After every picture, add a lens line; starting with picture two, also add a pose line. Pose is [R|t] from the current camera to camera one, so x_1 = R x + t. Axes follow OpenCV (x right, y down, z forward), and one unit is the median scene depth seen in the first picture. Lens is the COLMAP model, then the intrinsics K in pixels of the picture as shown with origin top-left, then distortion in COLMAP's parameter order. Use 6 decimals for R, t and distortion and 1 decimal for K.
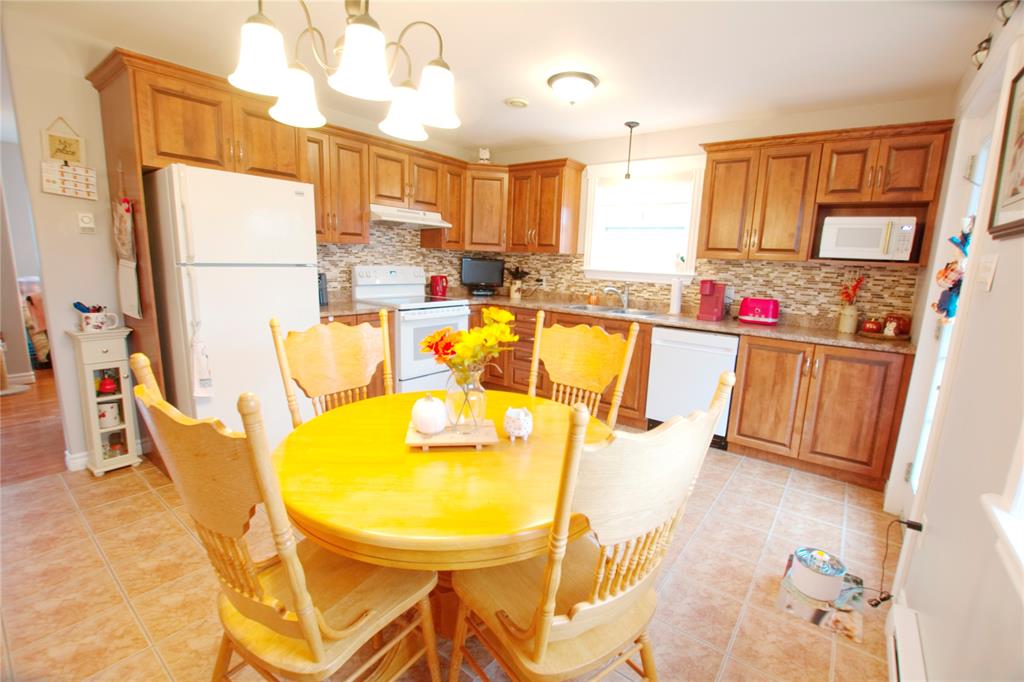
lens RADIAL K [[451.8, 0, 520.5], [0, 451.8, 344.5], [0, 0, 1]] dist [-0.036129, 0.005385]
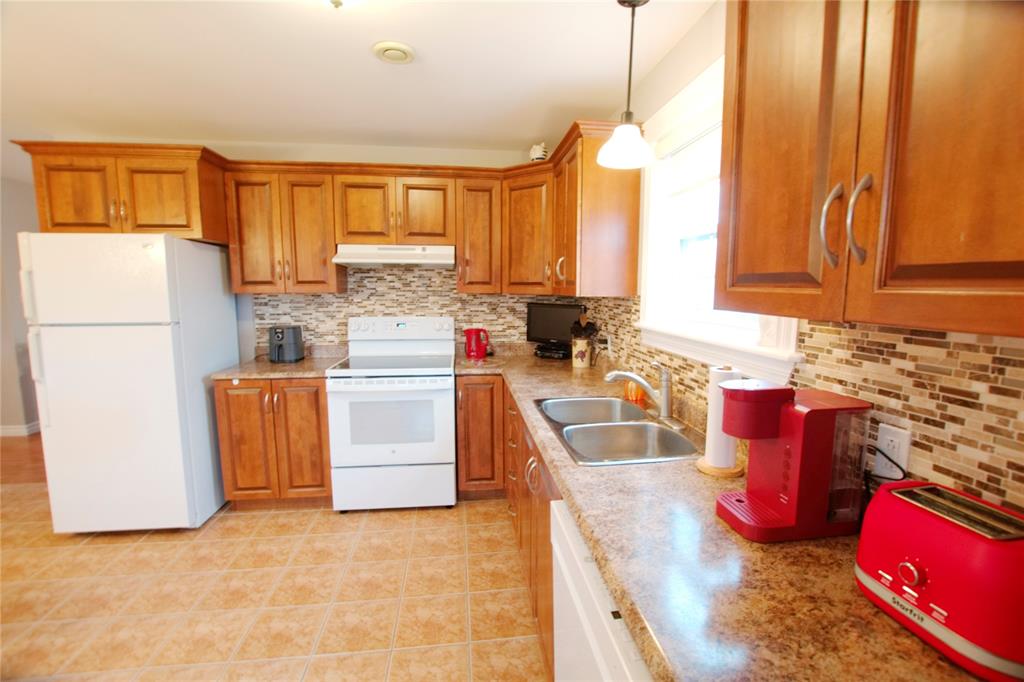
lens RADIAL K [[451.8, 0, 520.2], [0, 451.8, 343.6], [0, 0, 1]] dist [-0.036129, 0.005385]
pose [[0.702547, 0.053126, -0.709651, 0.499395], [-0.108865, 0.993495, -0.033401, -0.141012], [0.703261, 0.100722, 0.703761, 0.673918]]
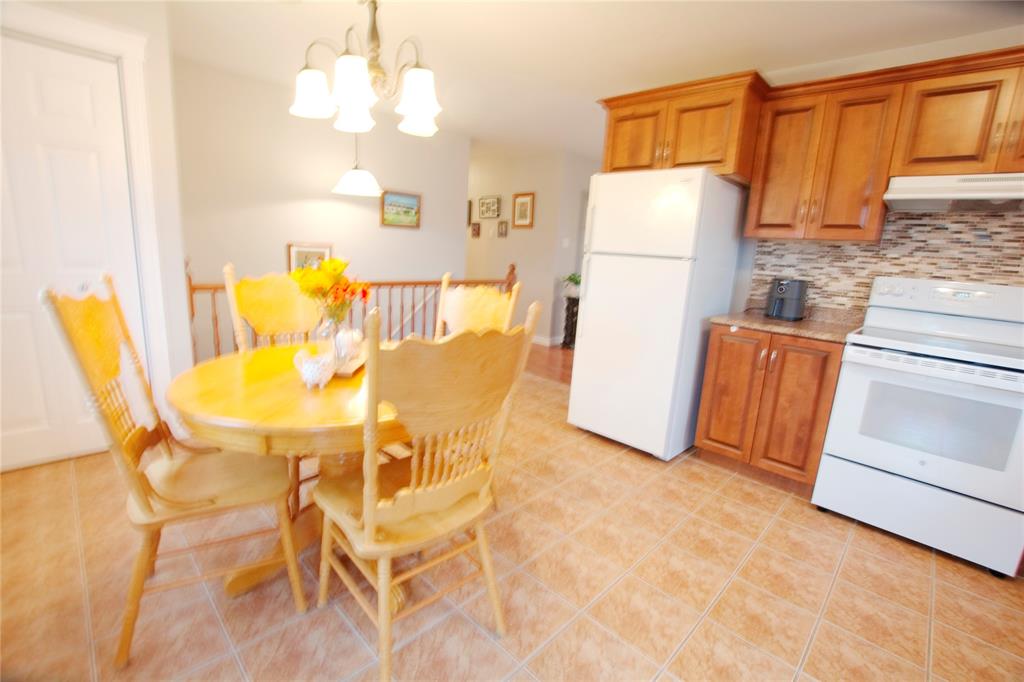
lens RADIAL K [[455.8, 0, 527.9], [0, 455.8, 342.0], [0, 0, 1]] dist [-0.019512, 0.001314]
pose [[-0.104408, 0.155534, -0.982297, 0.378783], [-0.250969, 0.951610, 0.177351, -0.075928], [0.962348, 0.265043, -0.060321, 0.606309]]
